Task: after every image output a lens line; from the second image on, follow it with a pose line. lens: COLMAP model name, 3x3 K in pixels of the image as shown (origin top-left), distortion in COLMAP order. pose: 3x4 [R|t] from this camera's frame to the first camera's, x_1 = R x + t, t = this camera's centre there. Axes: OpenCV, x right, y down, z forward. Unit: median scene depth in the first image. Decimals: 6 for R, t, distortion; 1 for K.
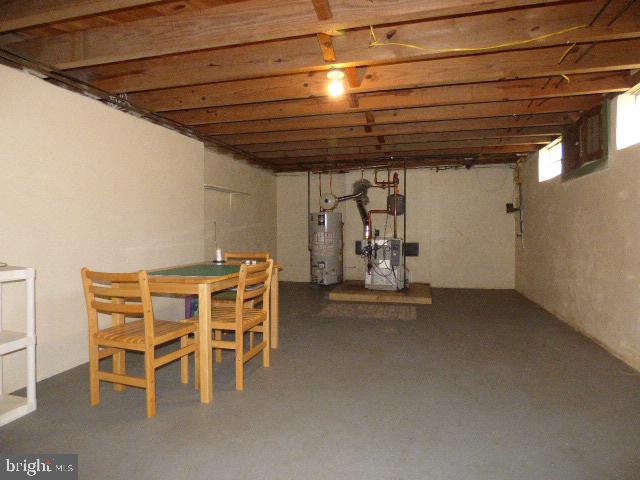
lens RADIAL K [[384.8, 0, 318.3], [0, 384.8, 238.4], [0, 0, 1]] dist [-0.005894, -0.002602]
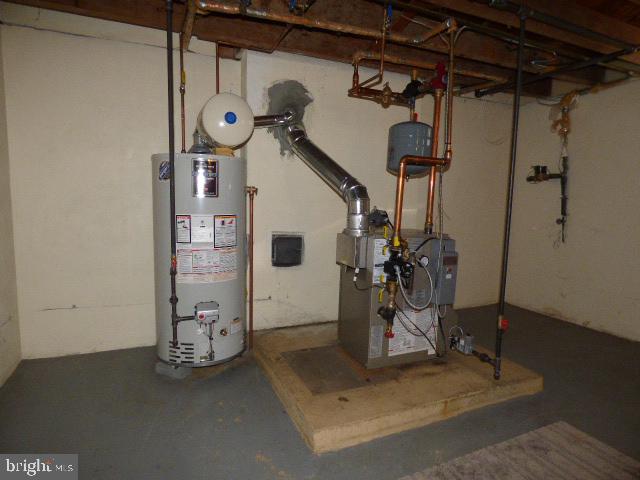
lens RADIAL K [[384.8, 0, 321.1], [0, 384.8, 242.4], [0, 0, 1]] dist [-0.005894, -0.002602]
pose [[0.781280, -0.056283, 0.621638, -0.122706], [-0.009824, 0.994694, 0.102407, -0.028112], [-0.624103, -0.086115, 0.776582, 0.675779]]
